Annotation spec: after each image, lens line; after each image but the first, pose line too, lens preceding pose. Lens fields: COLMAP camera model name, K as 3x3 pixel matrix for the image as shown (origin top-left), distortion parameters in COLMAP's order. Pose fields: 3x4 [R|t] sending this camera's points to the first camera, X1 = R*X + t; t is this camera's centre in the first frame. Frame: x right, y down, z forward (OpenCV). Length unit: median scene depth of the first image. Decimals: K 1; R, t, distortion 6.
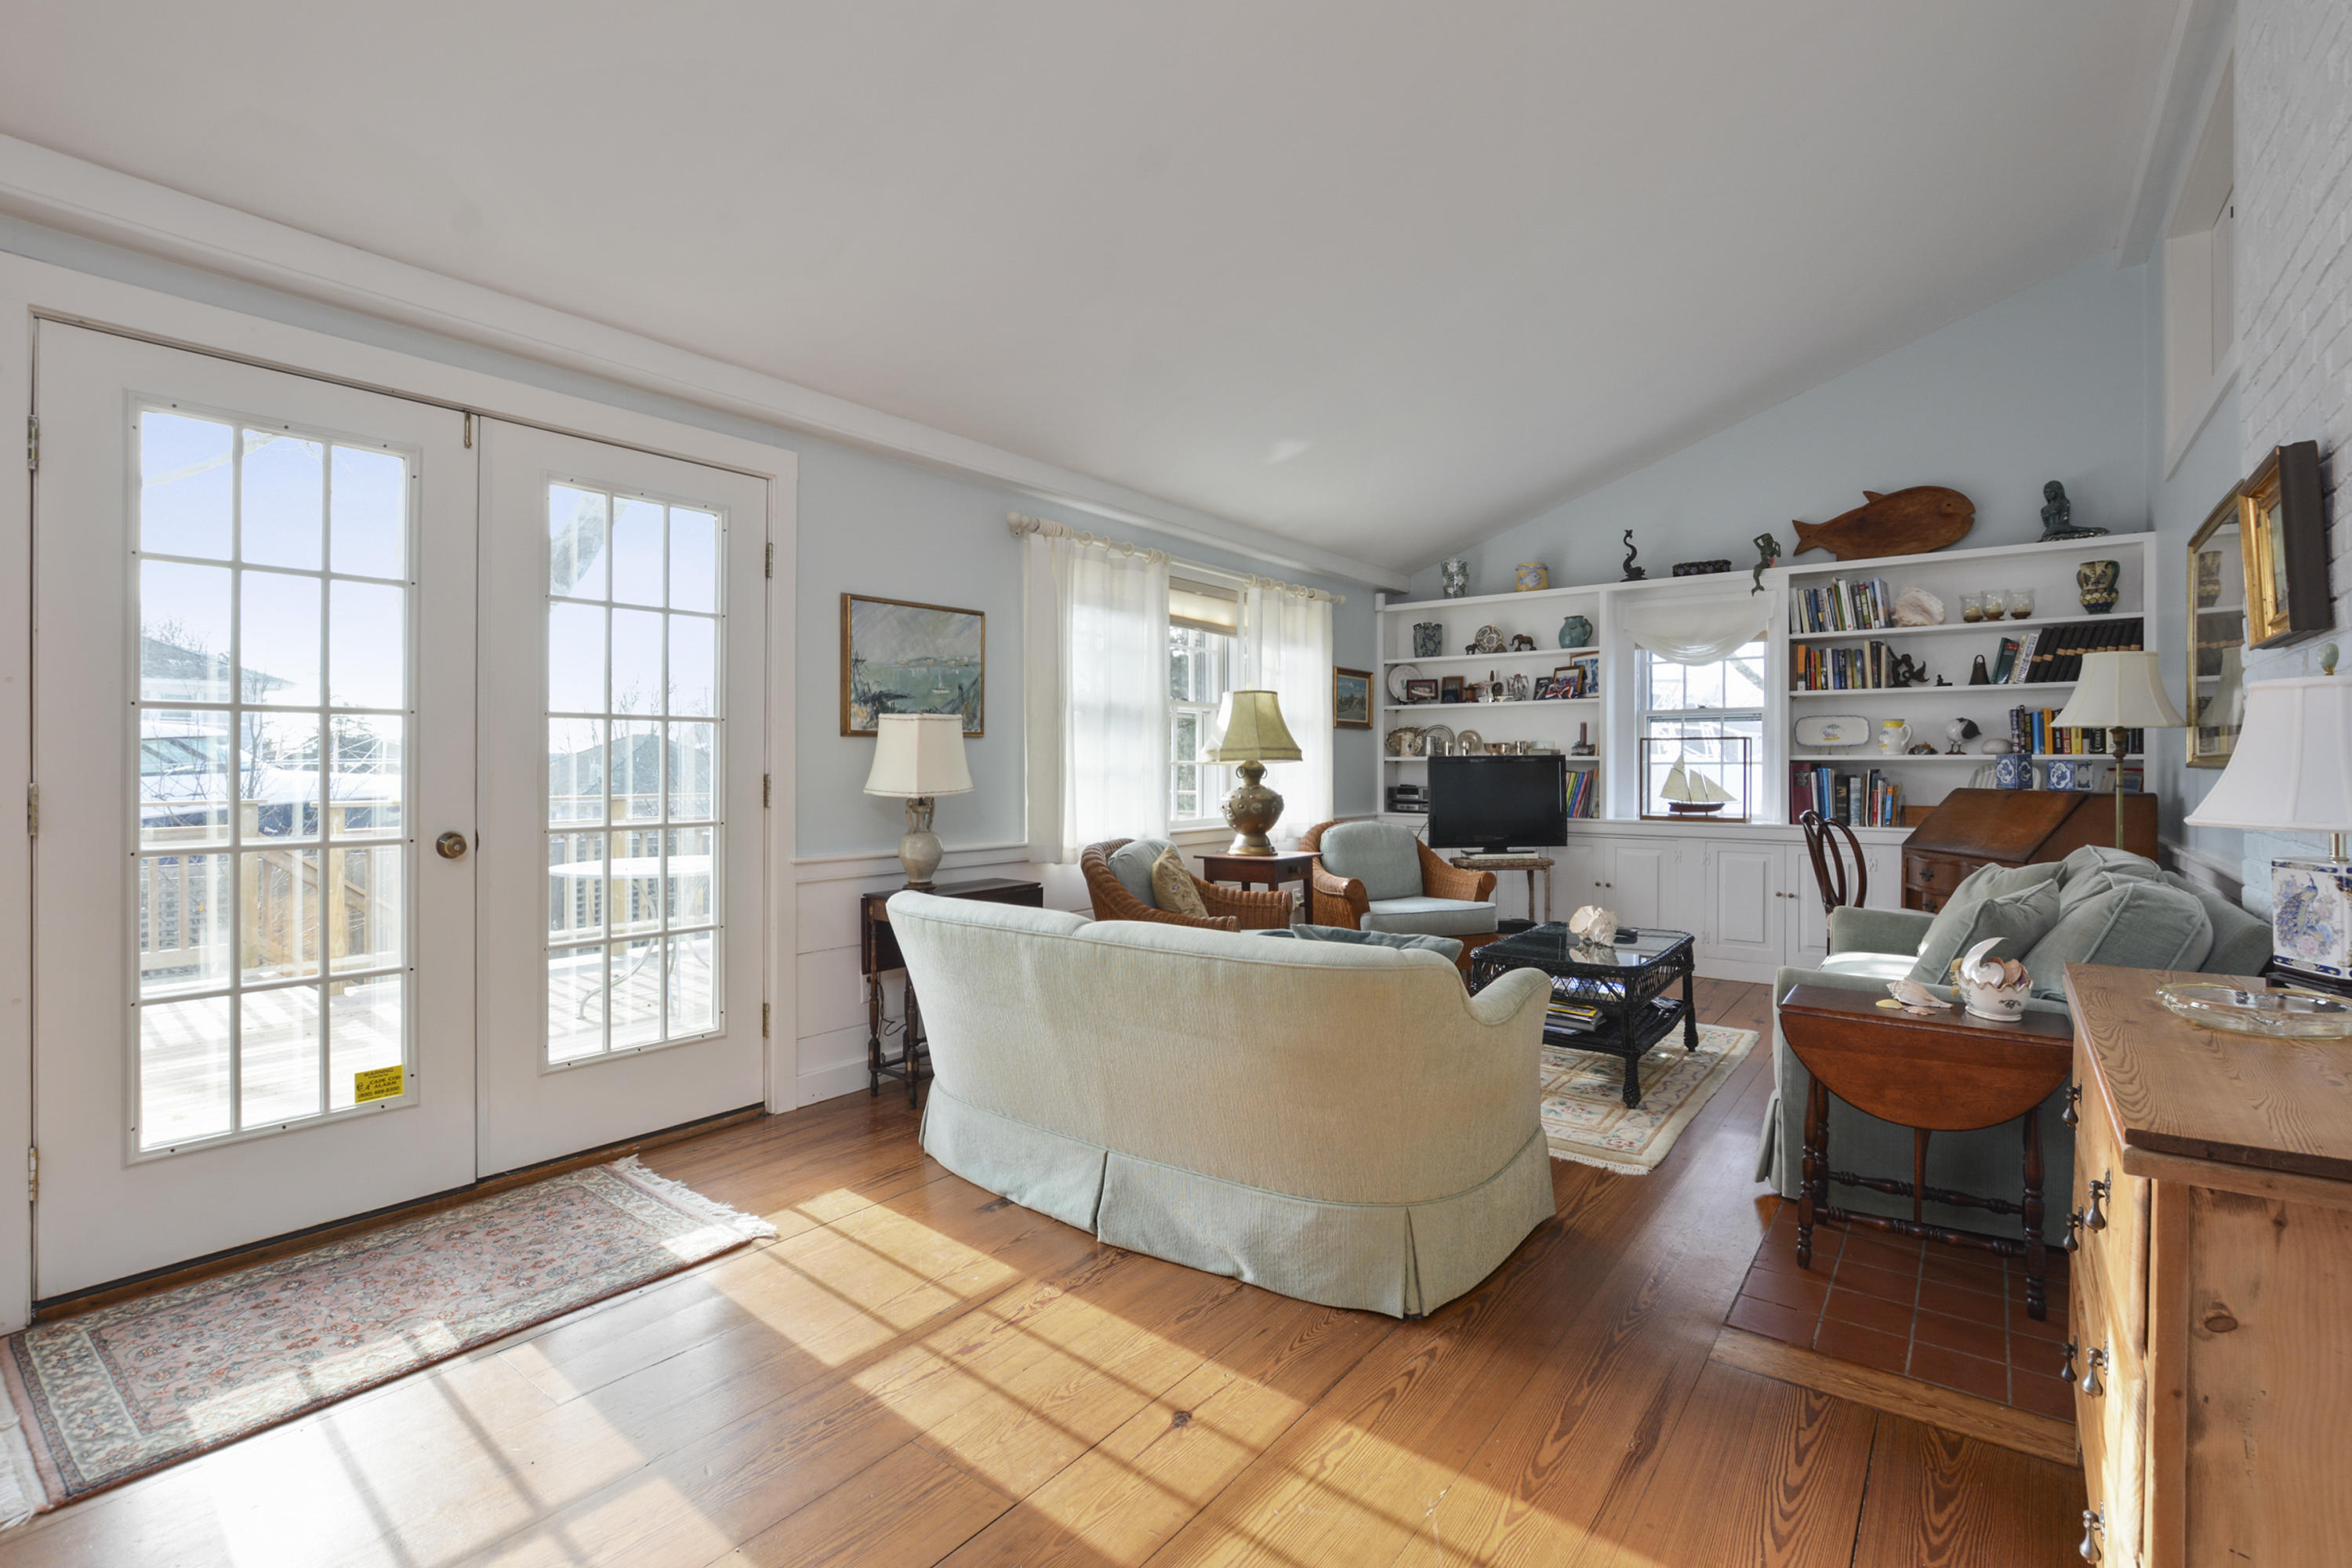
lens RADIAL K [[1053.5, 0, 1174.4], [0, 1053.5, 778.7], [0, 0, 1]] dist [-0.025762, 0.001708]
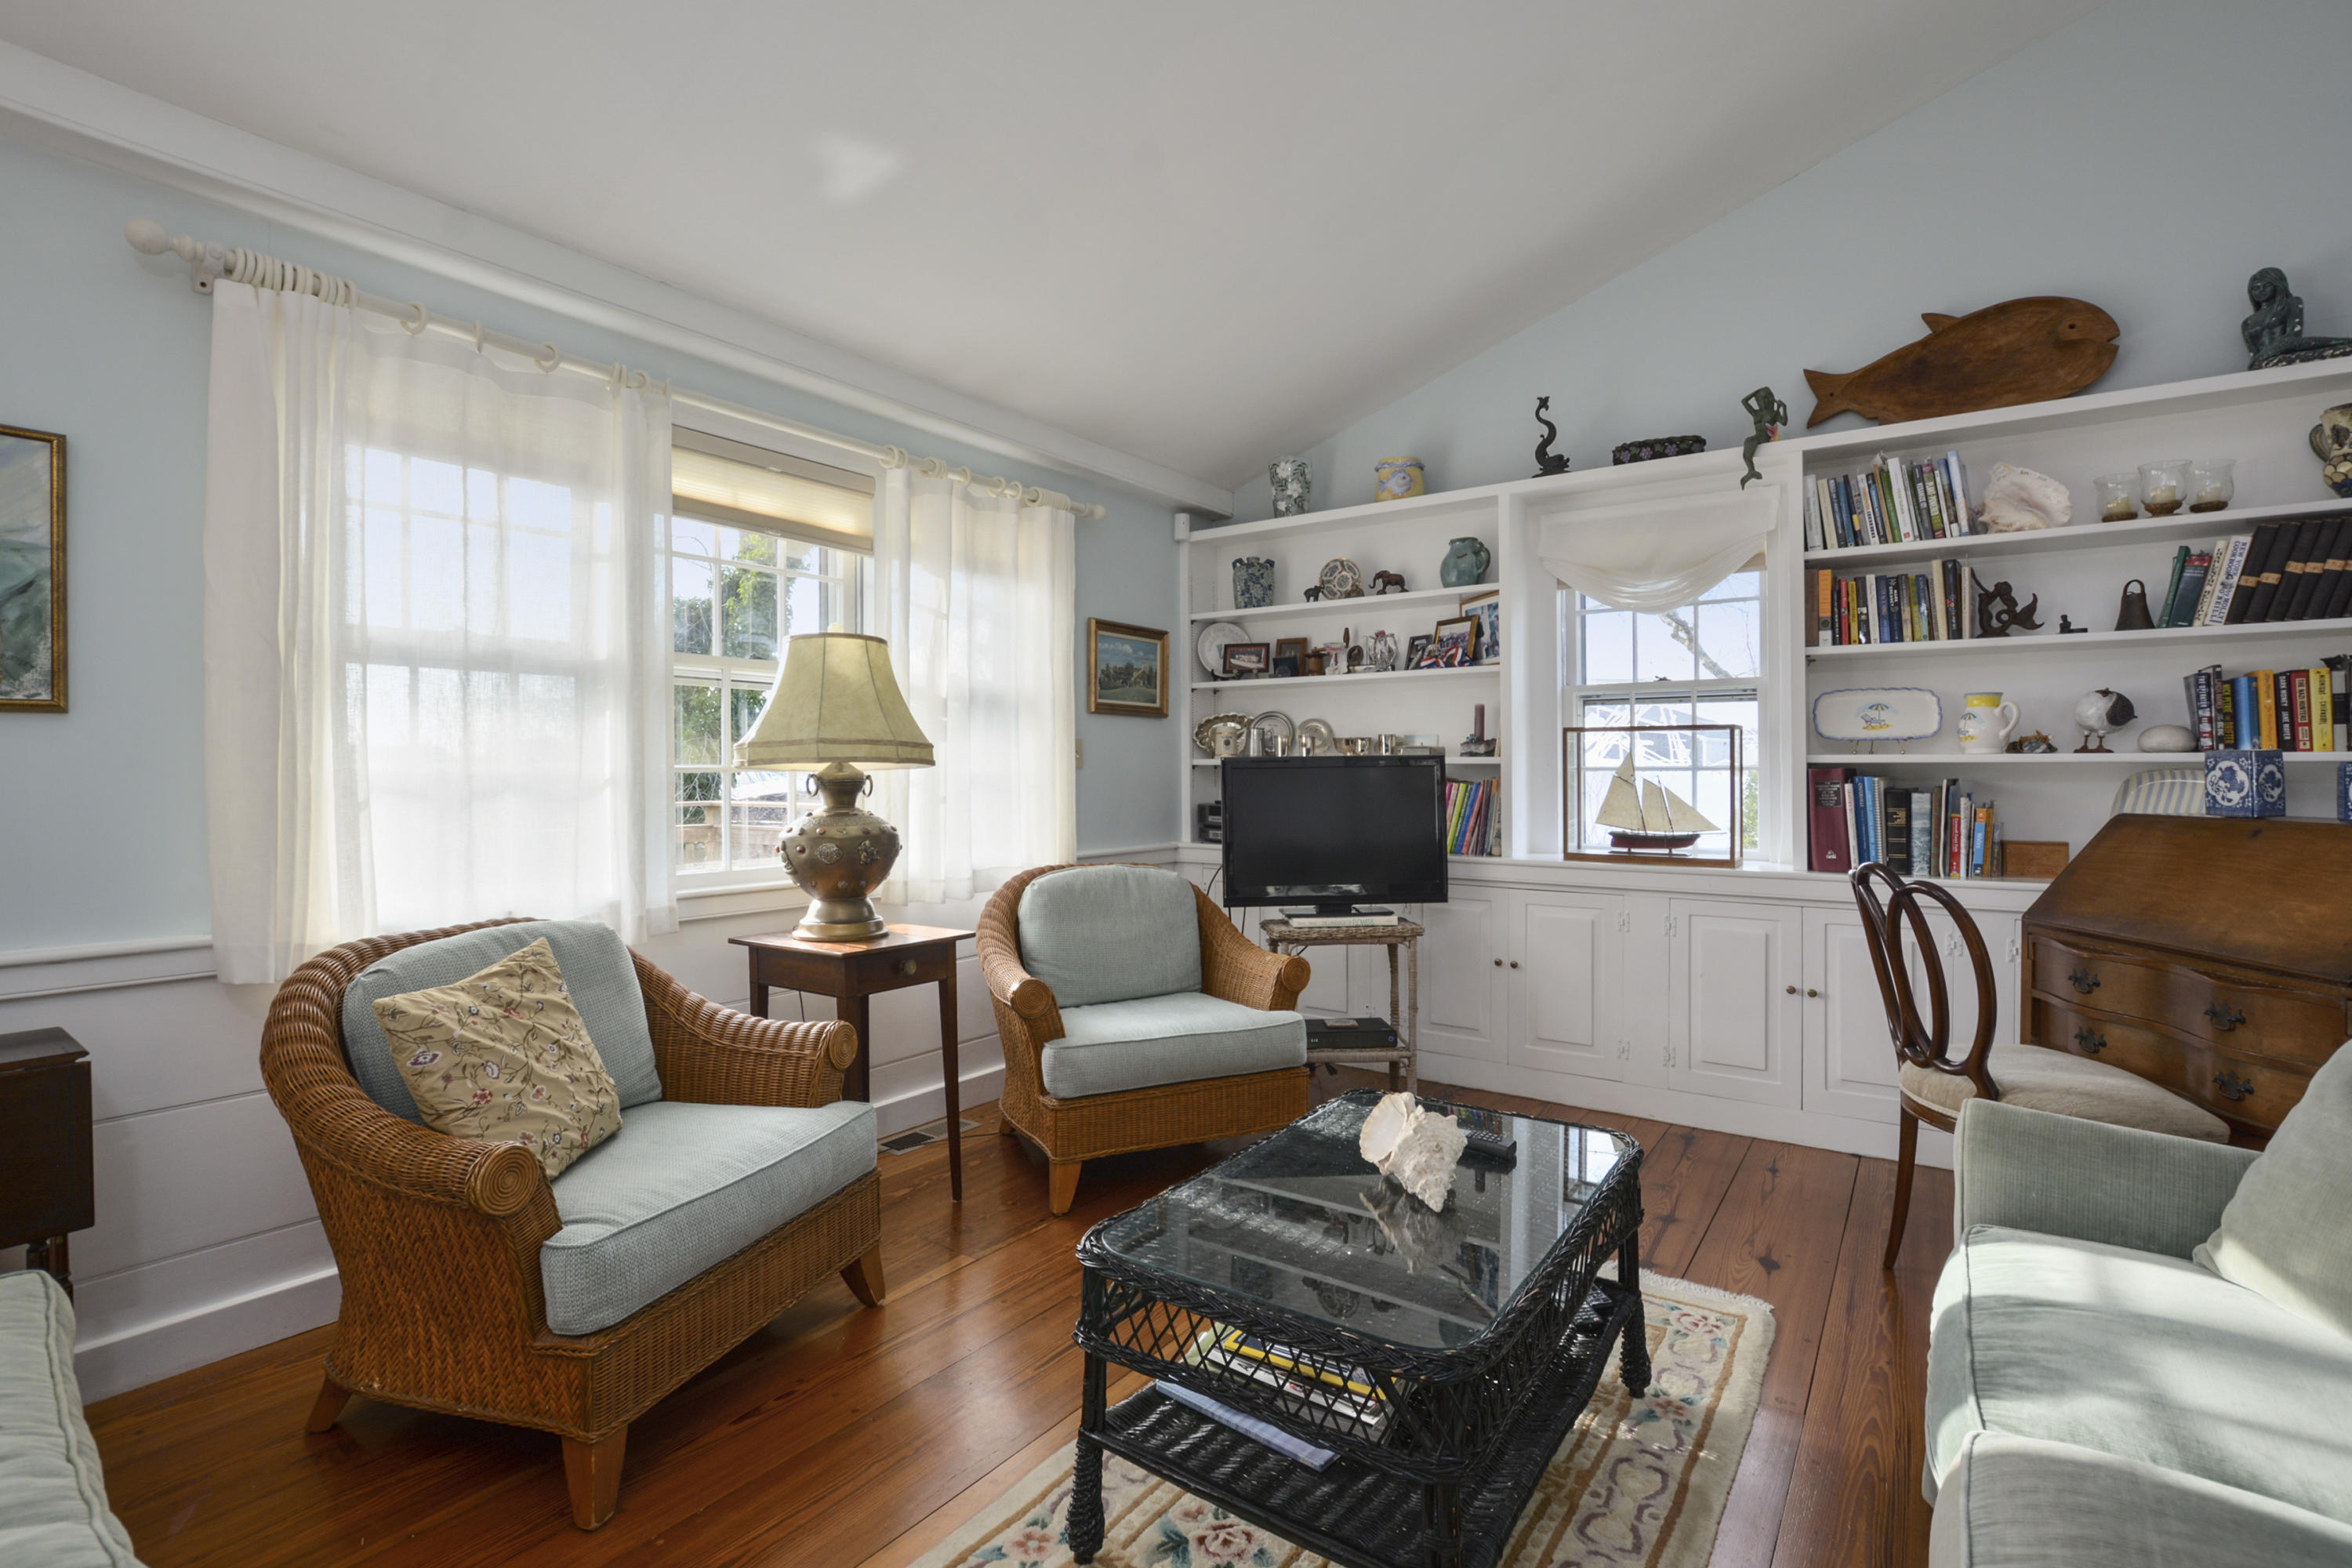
lens RADIAL K [[1053.5, 0, 1178.3], [0, 1053.5, 764.7], [0, 0, 1]] dist [-0.025762, 0.001708]
pose [[0.999639, -0.001345, 0.026840, 0.215730], [0.001816, 0.999845, -0.017534, -0.006926], [-0.026812, 0.017576, 0.999486, 0.416246]]
